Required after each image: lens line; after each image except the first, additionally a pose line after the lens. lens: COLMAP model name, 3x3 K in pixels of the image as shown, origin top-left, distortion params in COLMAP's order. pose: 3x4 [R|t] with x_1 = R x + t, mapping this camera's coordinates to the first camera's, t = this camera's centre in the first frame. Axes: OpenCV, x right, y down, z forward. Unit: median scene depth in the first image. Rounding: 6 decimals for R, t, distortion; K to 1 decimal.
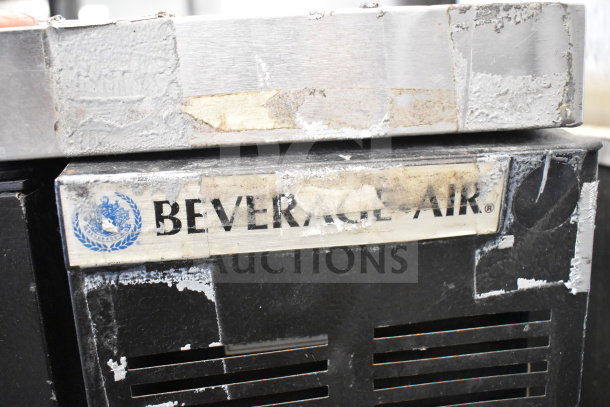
lens RADIAL K [[605.3, 0, 305.0], [0, 605.3, 203.5], [0, 0, 1]] dist [-0.079728, 0.000790]
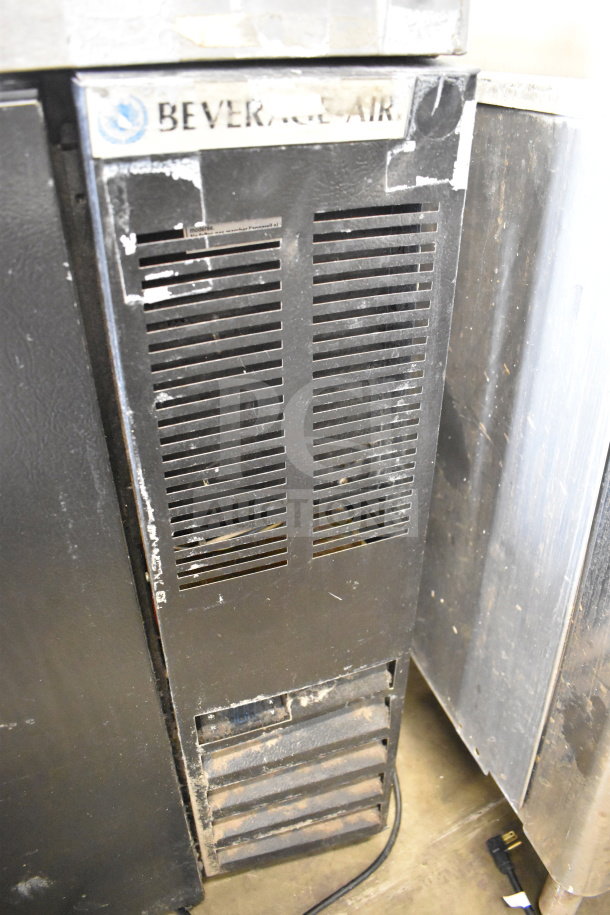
lens RADIAL K [[709.4, 0, 305.0], [0, 709.4, 457.5], [0, 0, 1]] dist [-0.099418, 0.013105]
pose [[0.972119, -0.091005, 0.216107, -0.306921], [0.010611, 0.937745, 0.347164, 0.185631], [-0.234247, -0.335191, 0.912565, -0.627213]]
